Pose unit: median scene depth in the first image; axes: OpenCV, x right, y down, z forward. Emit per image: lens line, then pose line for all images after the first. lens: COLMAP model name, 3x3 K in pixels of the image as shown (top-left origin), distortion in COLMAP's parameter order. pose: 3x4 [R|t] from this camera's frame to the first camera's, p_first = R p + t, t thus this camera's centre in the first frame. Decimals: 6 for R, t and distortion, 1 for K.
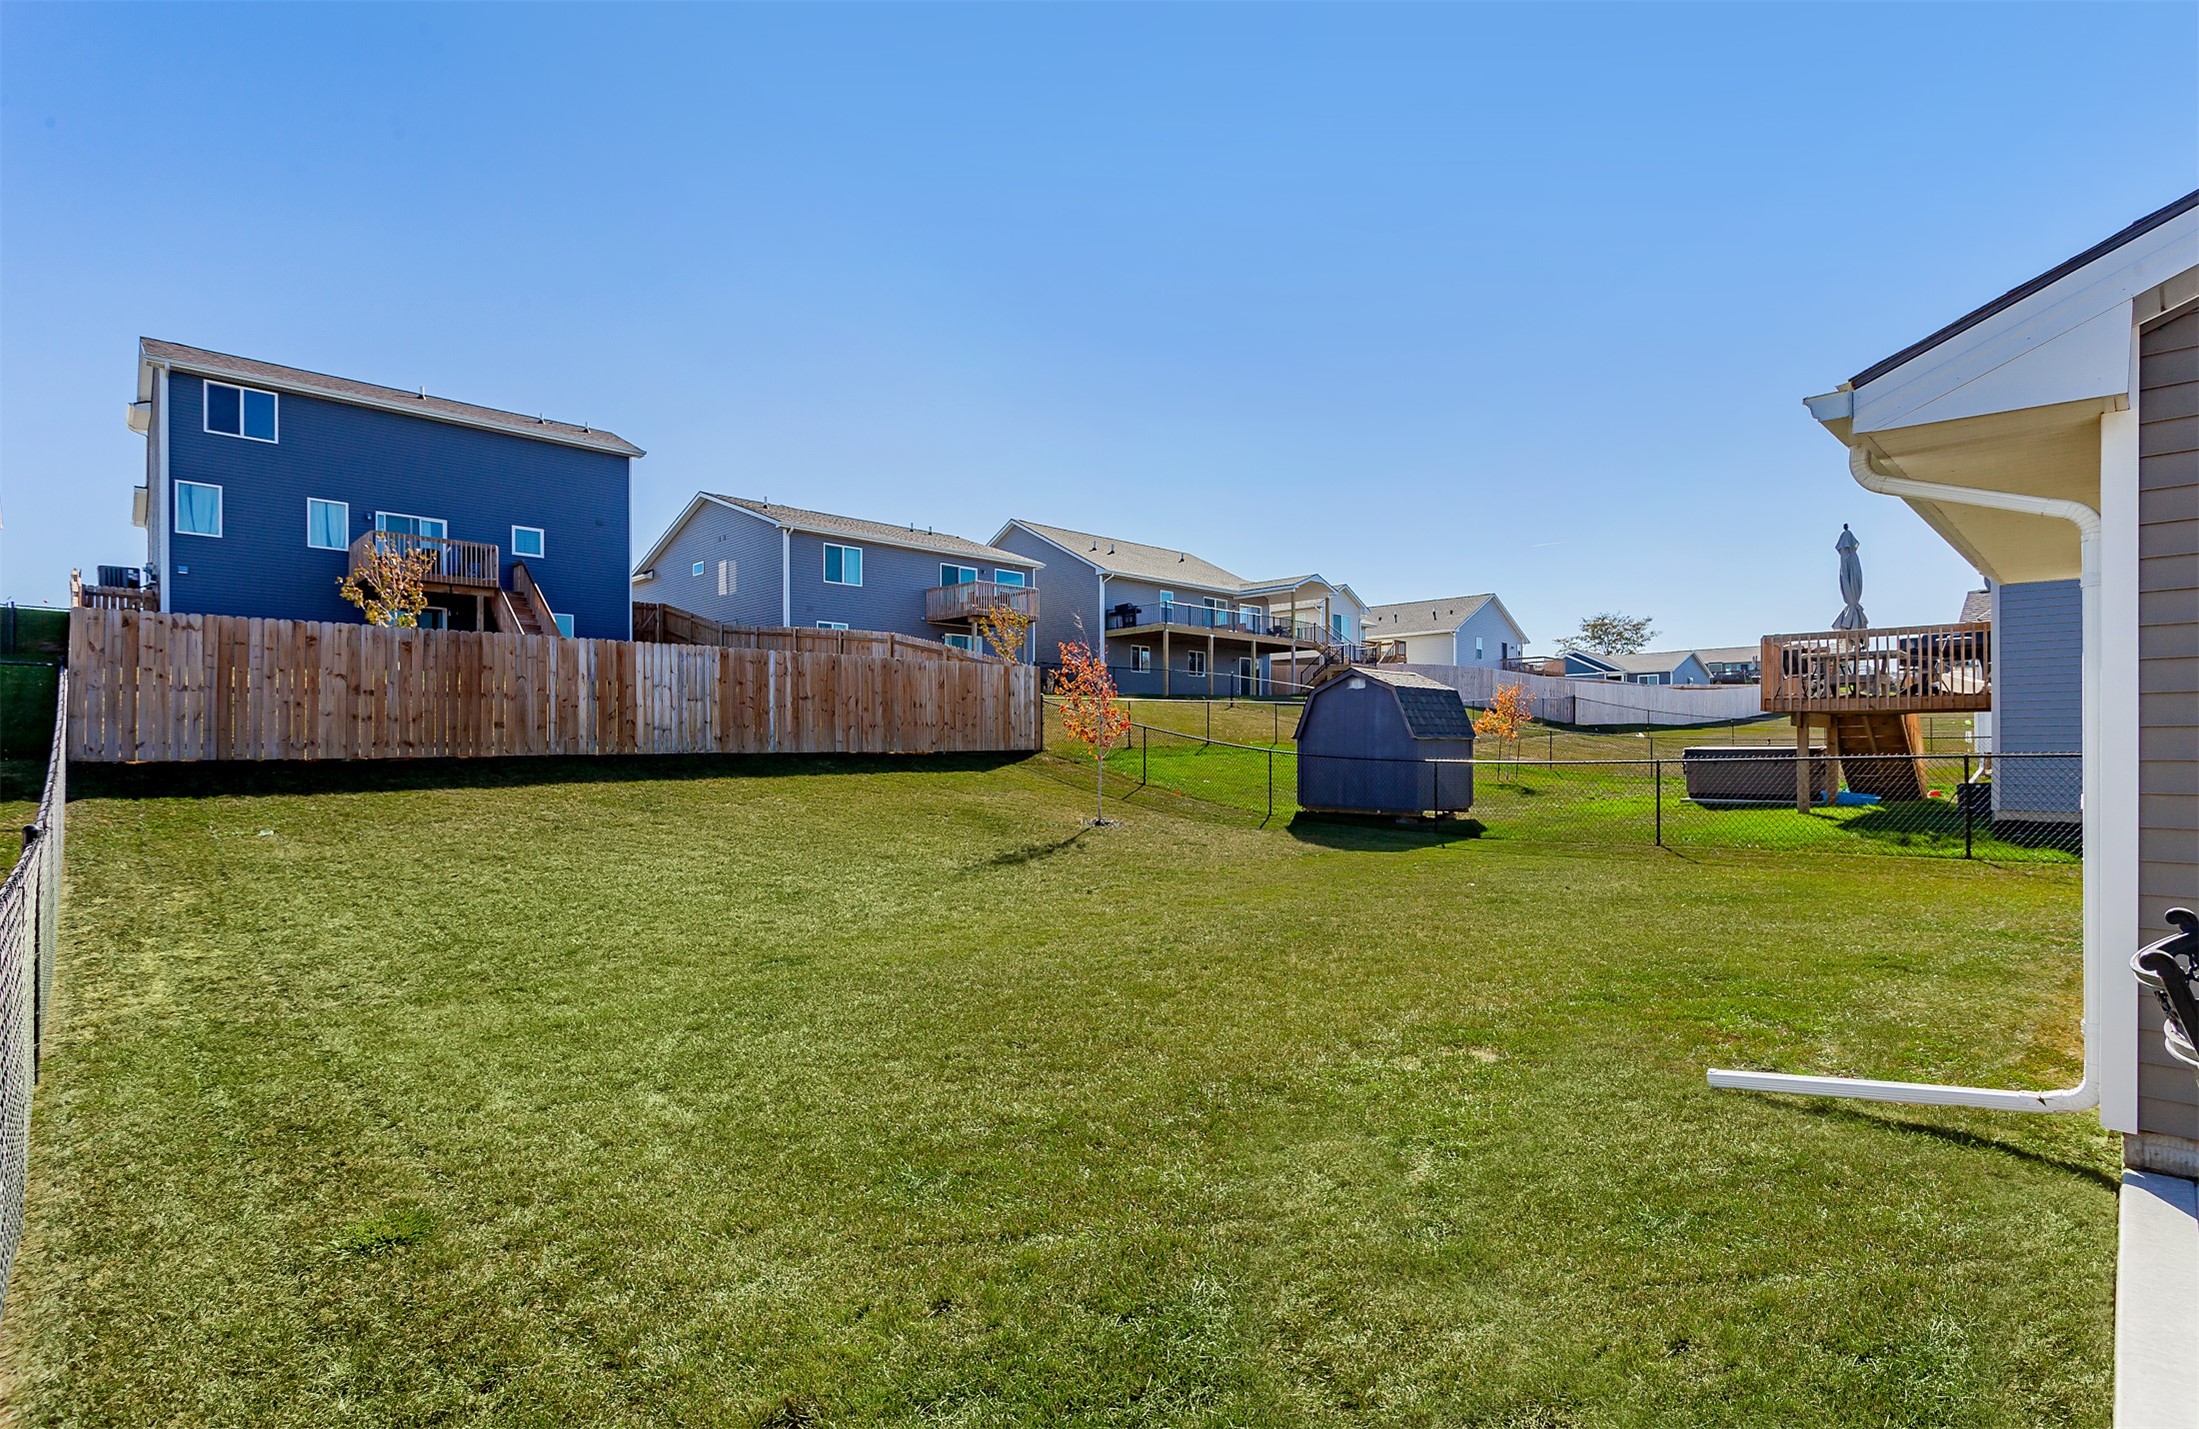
lens RADIAL K [[1029.7, 0, 1088.9], [0, 1029.7, 726.0], [0, 0, 1]] dist [0.009540, -0.000546]
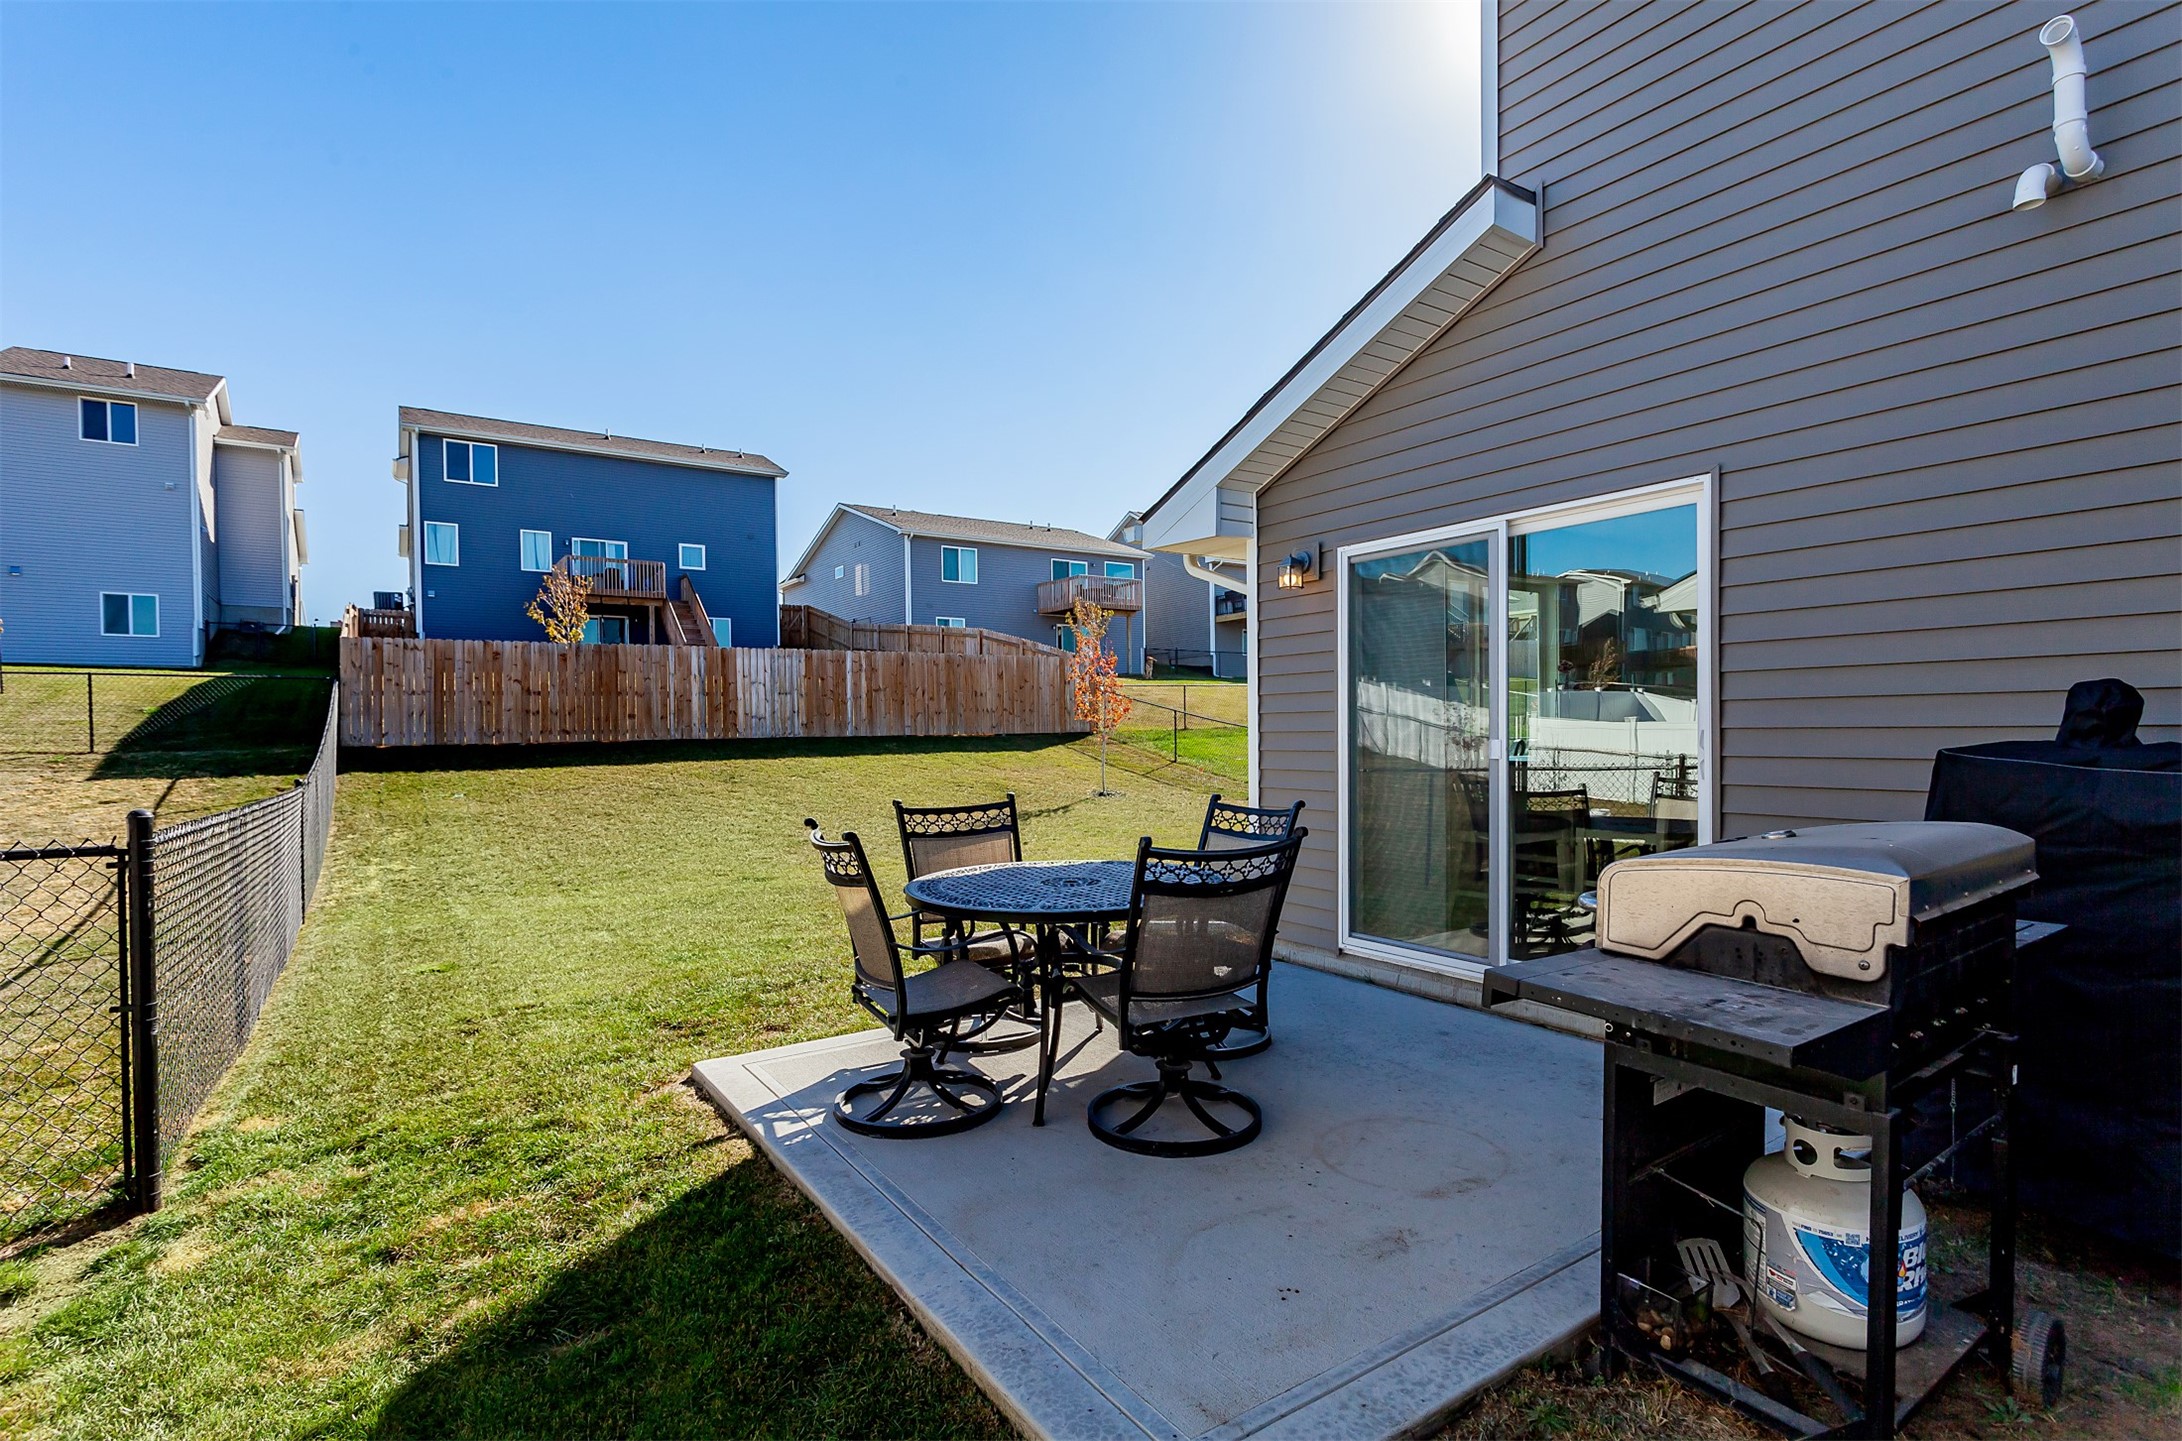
lens RADIAL K [[1056.1, 0, 1111.8], [0, 1056.1, 729.6], [0, 0, 1]] dist [-0.013956, 0.001677]
pose [[0.986572, -0.010317, -0.163000, 0.179469], [0.013645, 0.999720, 0.019314, -0.001292], [0.162755, -0.021278, 0.986437, -0.149004]]
